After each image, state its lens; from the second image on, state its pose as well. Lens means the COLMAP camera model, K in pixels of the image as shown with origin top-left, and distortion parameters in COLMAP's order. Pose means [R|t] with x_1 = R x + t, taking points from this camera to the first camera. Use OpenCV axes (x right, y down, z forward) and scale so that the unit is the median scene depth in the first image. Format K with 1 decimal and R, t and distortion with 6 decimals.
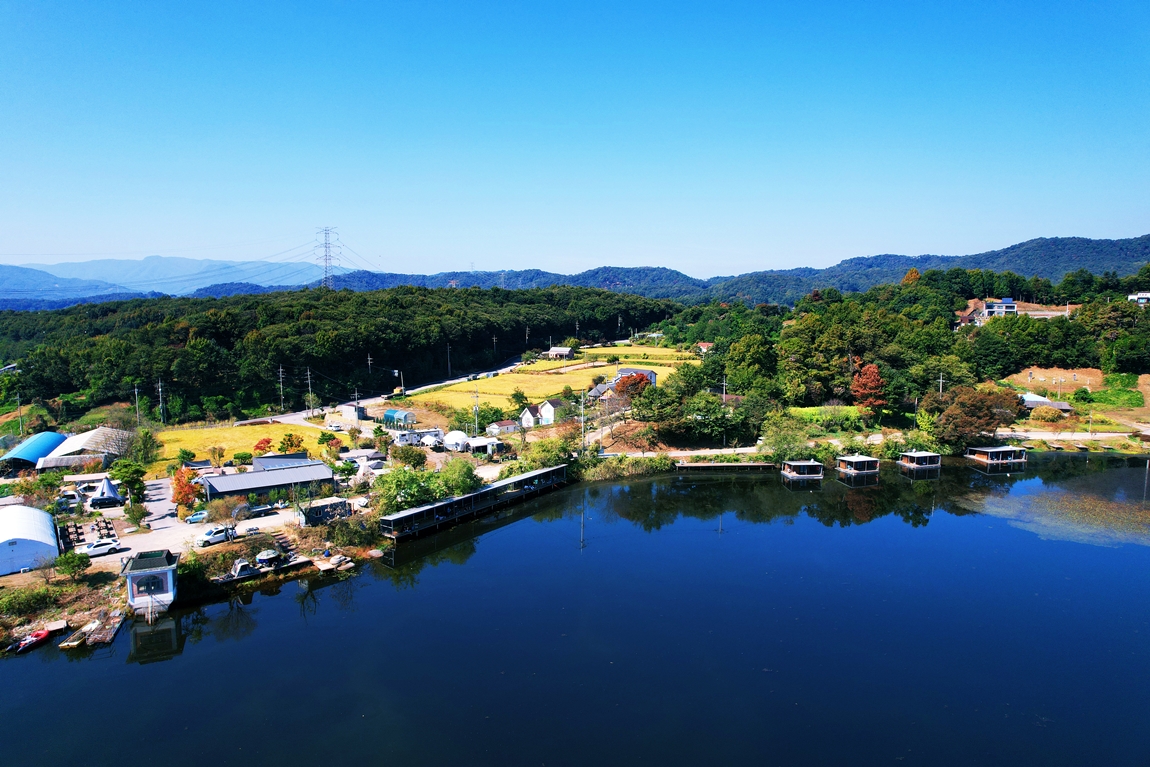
lens RADIAL K [[735.1, 0, 573.5], [0, 735.1, 383.5], [0, 0, 1]] dist [-0.080330, 0.074417]
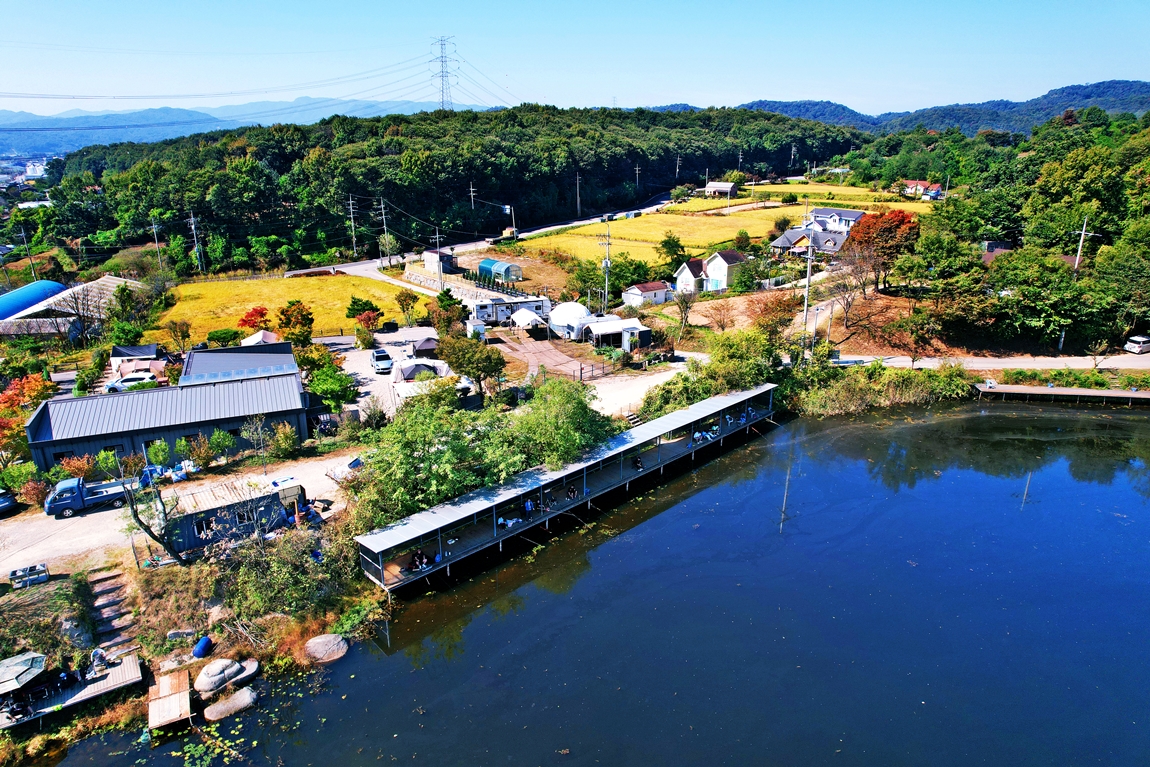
lens RADIAL K [[735.1, 0, 573.5], [0, 735.1, 383.5], [0, 0, 1]] dist [-0.080330, 0.074417]
pose [[0.982243, 0.057805, -0.178488, -0.035033], [-0.019834, 0.978014, 0.207593, 0.004415], [0.186564, -0.200367, 0.961794, 0.301240]]
